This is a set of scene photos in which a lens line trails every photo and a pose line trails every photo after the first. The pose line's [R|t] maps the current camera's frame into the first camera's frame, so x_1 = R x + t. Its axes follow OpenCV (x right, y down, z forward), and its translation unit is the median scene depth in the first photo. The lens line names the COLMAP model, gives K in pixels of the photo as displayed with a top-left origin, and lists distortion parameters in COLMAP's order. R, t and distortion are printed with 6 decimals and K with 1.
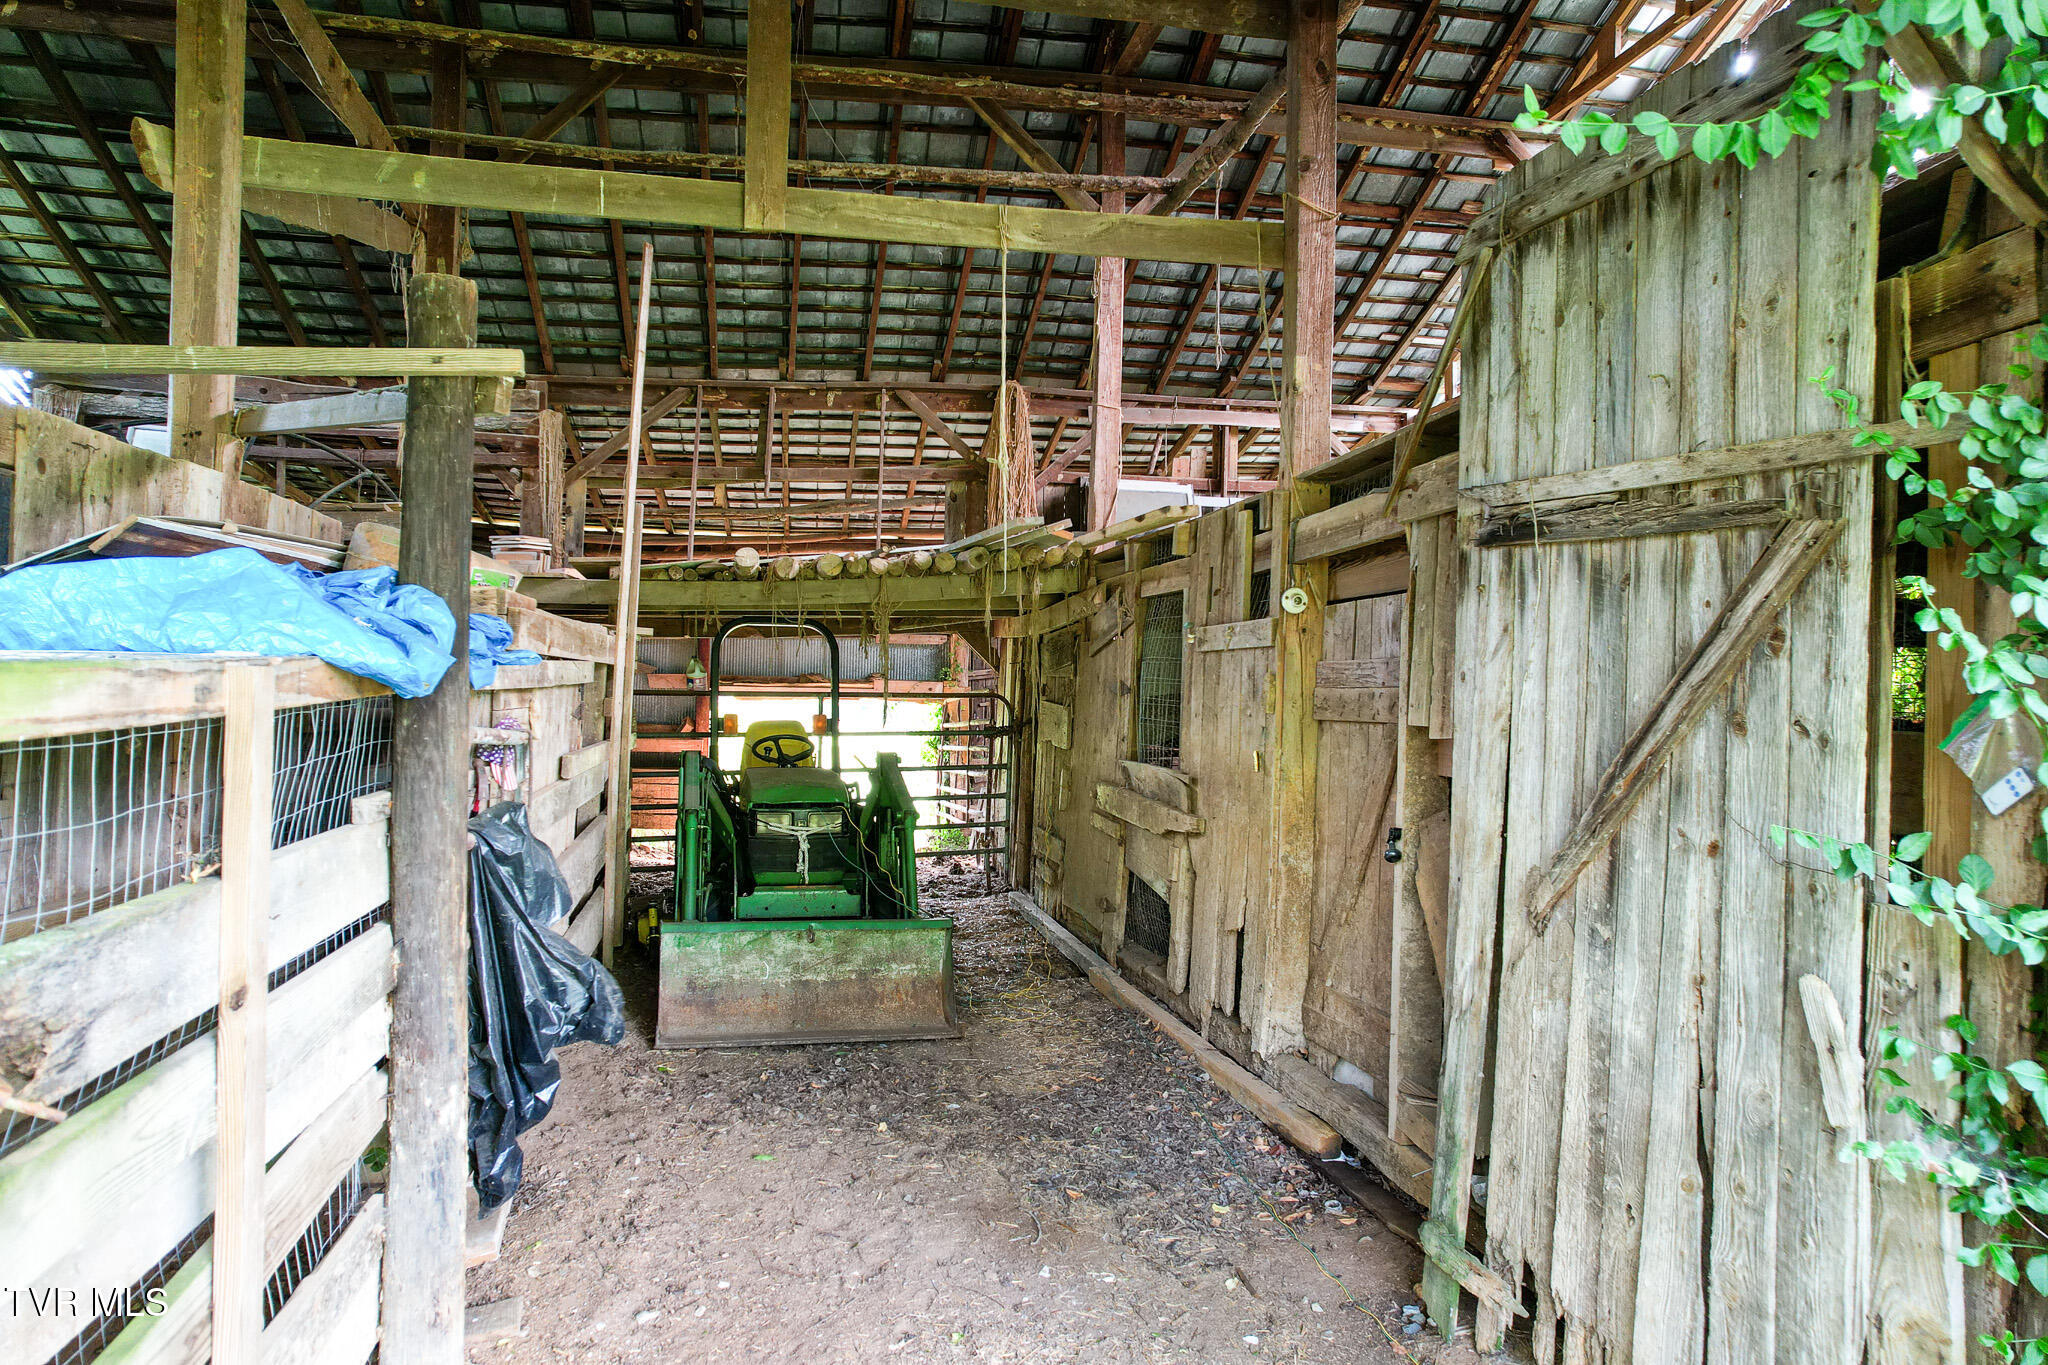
lens RADIAL K [[1313.7, 0, 1020.8], [0, 1313.7, 685.8], [0, 0, 1]] dist [-0.044069, 0.030161]
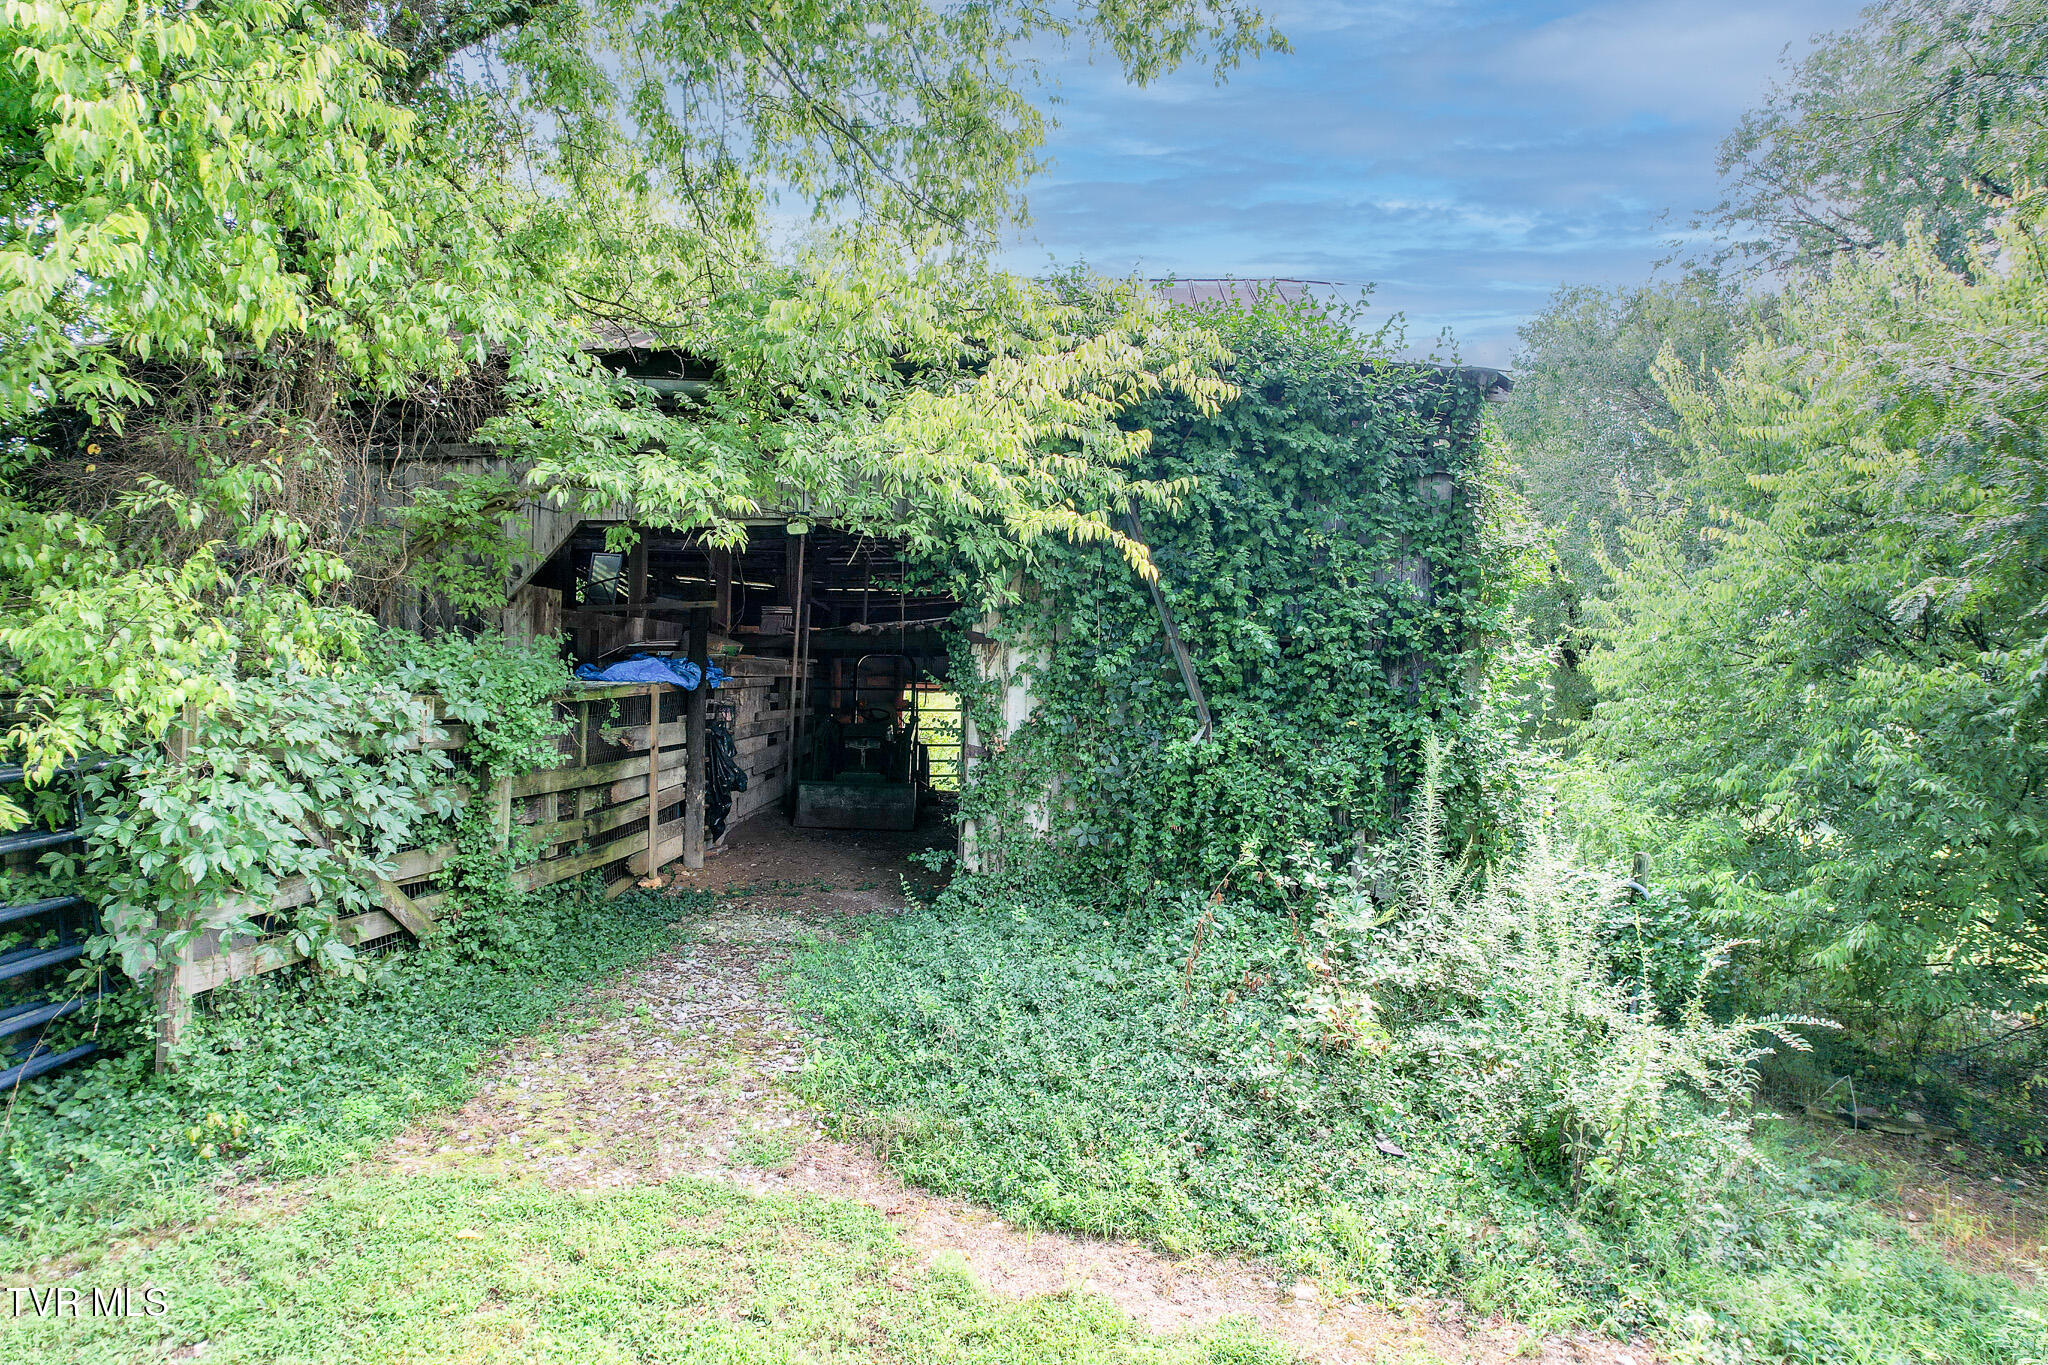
lens RADIAL K [[1313.7, 0, 1024.5], [0, 1313.7, 680.2], [0, 0, 1]] dist [-0.044069, 0.030161]
pose [[0.968918, 0.004270, -0.247345, 1.525848], [-0.003821, 0.999990, 0.002298, -0.037142], [0.247352, -0.001282, 0.968925, -2.657014]]
